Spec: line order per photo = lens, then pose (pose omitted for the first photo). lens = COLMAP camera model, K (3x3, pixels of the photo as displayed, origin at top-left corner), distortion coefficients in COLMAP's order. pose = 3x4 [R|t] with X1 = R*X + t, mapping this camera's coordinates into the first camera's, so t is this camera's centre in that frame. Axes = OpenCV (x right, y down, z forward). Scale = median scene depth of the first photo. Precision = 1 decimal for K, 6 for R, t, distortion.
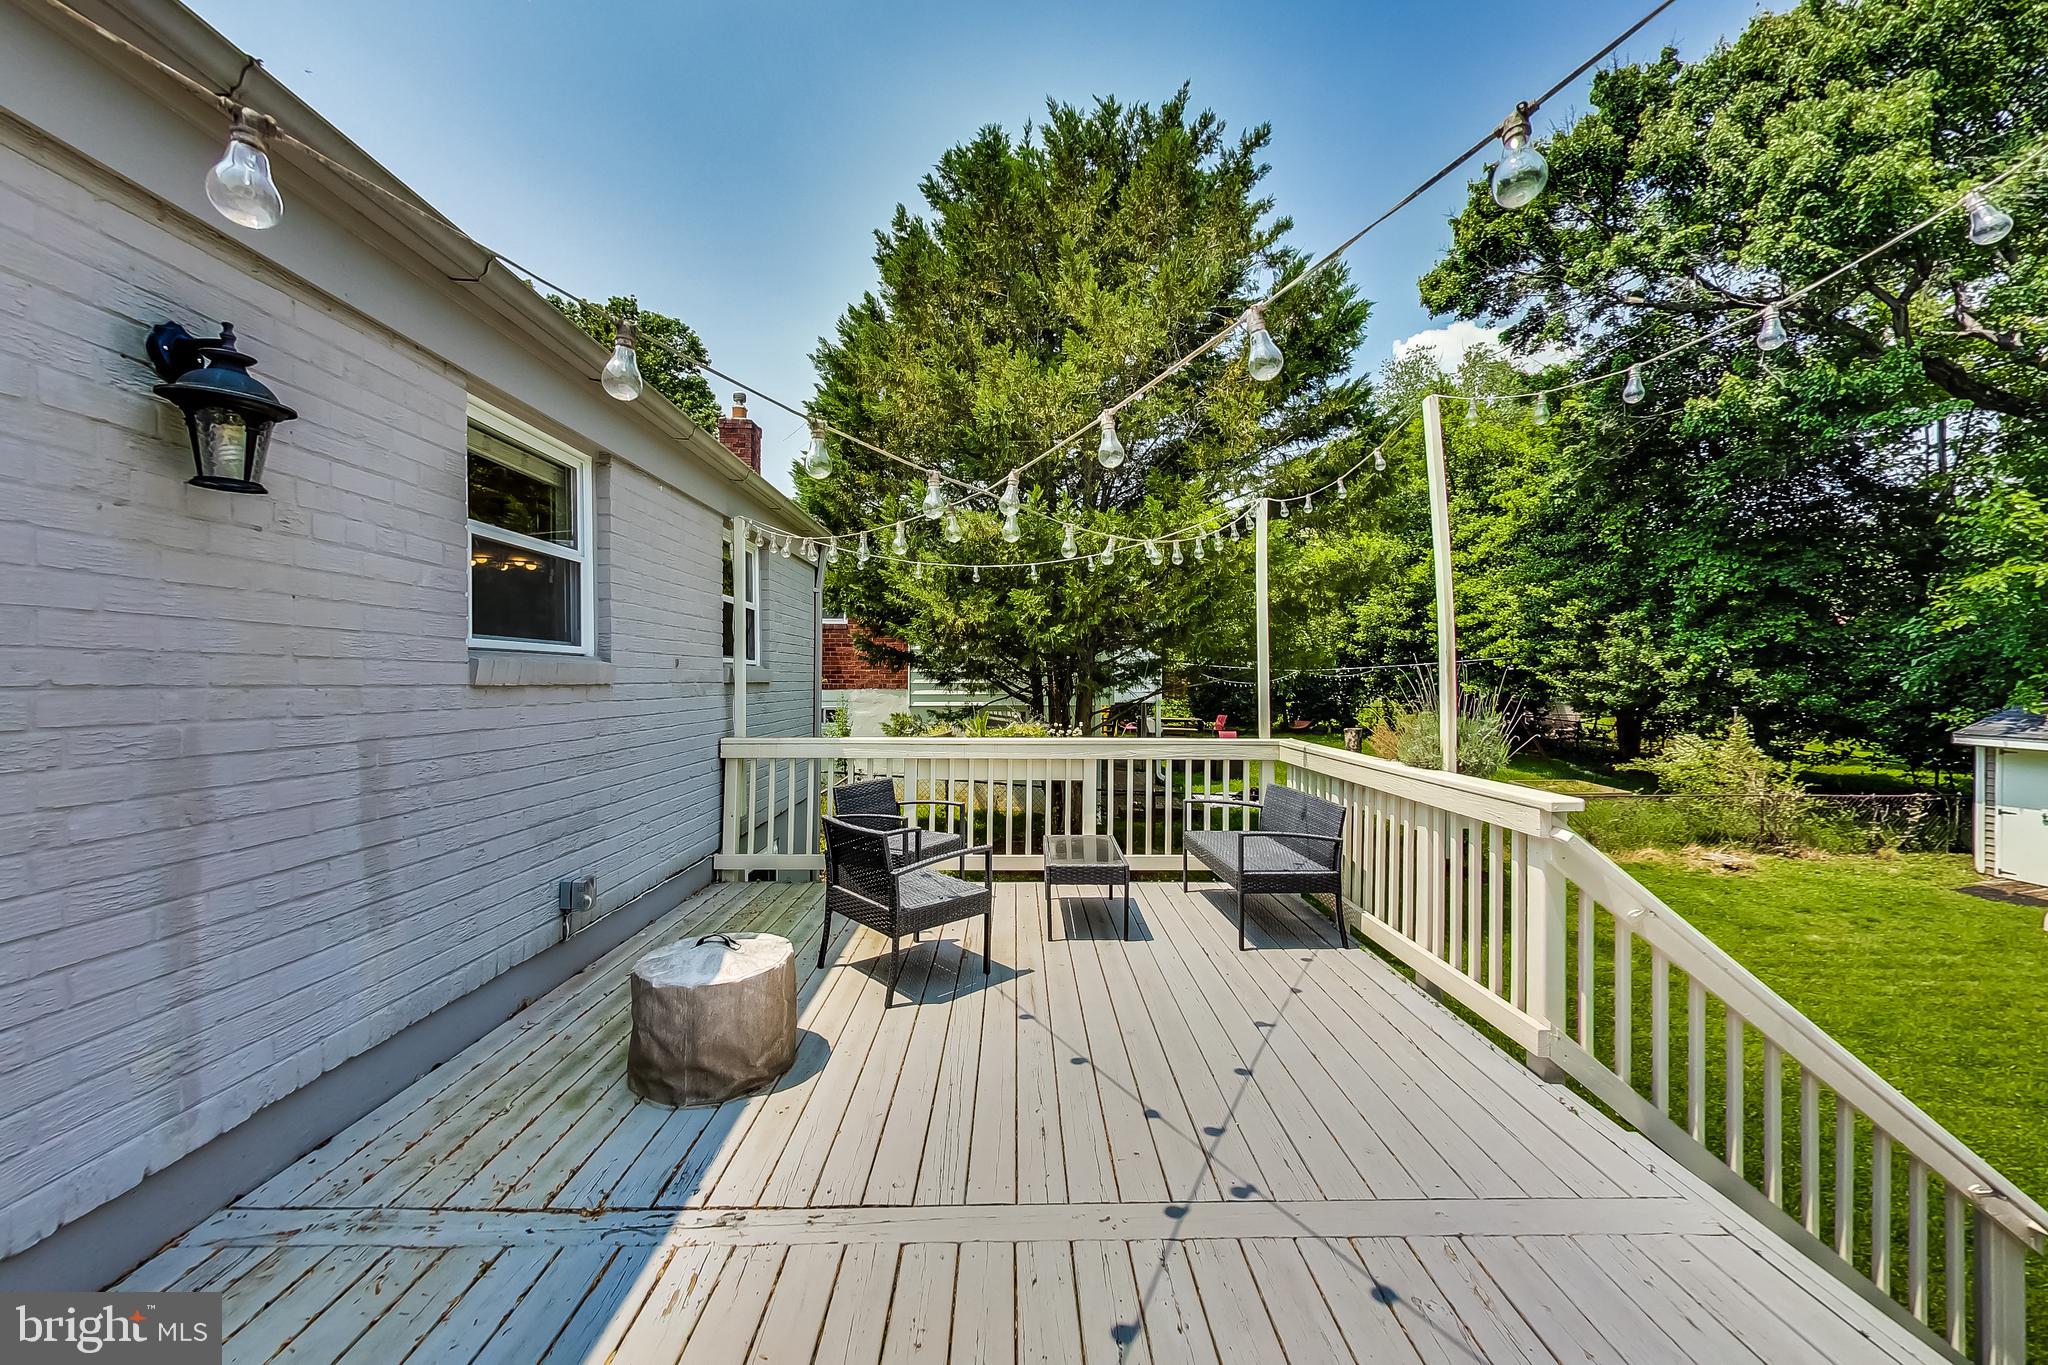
lens RADIAL K [[755.6, 0, 1024.0], [0, 755.6, 682.5], [0, 0, 1]] dist [-0.000554, -0.000044]
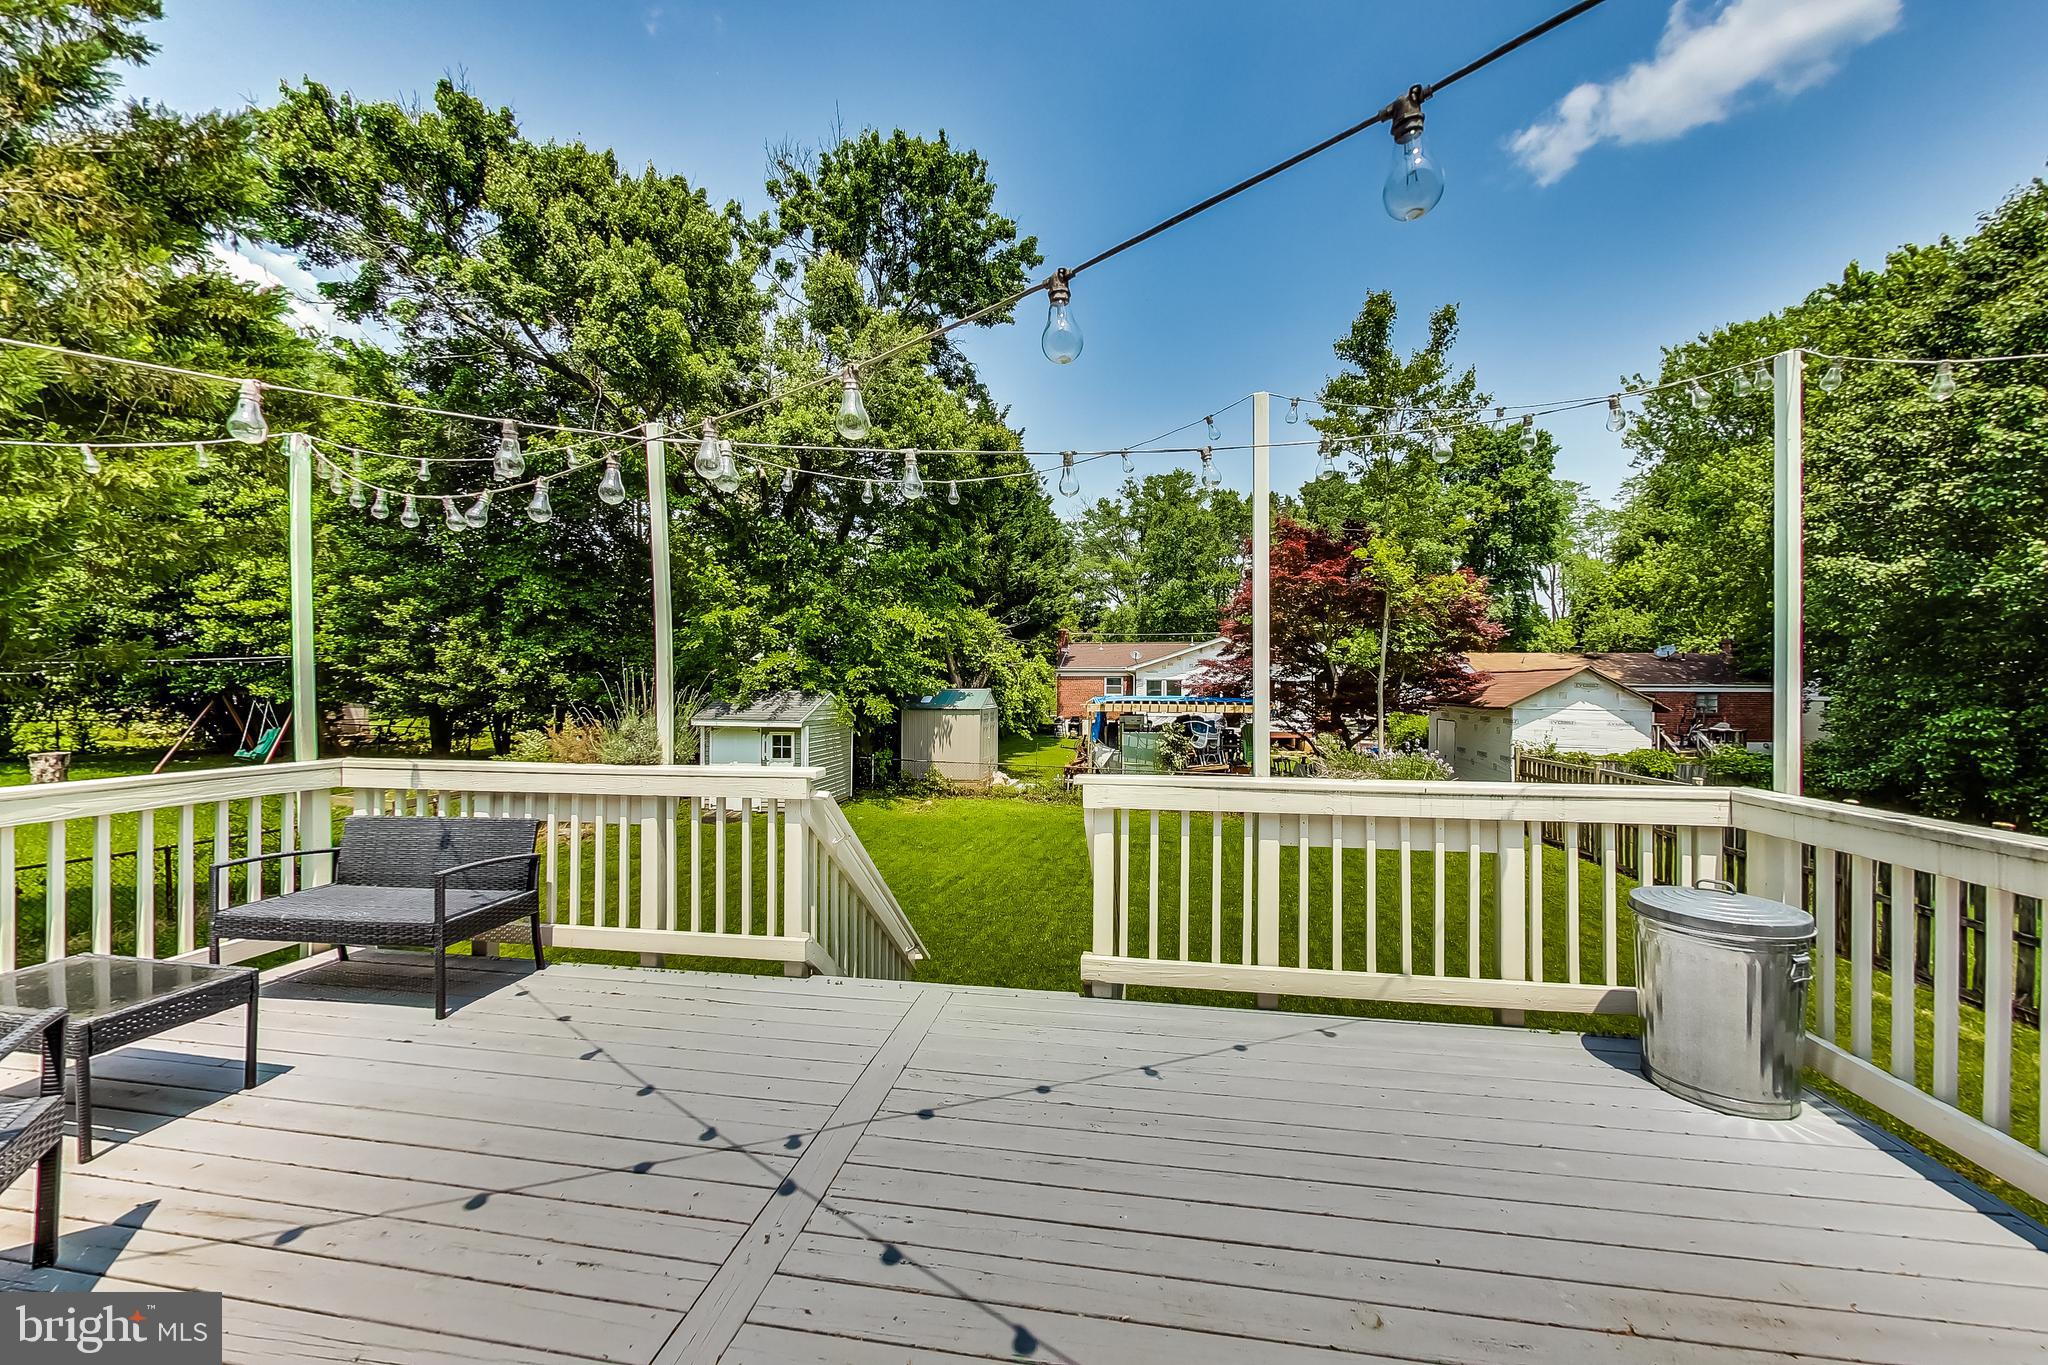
lens RADIAL K [[755.6, 0, 1024.0], [0, 755.6, 682.5], [0, 0, 1]] dist [-0.000554, -0.000044]
pose [[0.177953, 0.003809, 0.984032, -0.093277], [-0.001695, 0.999992, -0.003565, -0.000172], [-0.984038, -0.001034, 0.177958, 0.058417]]
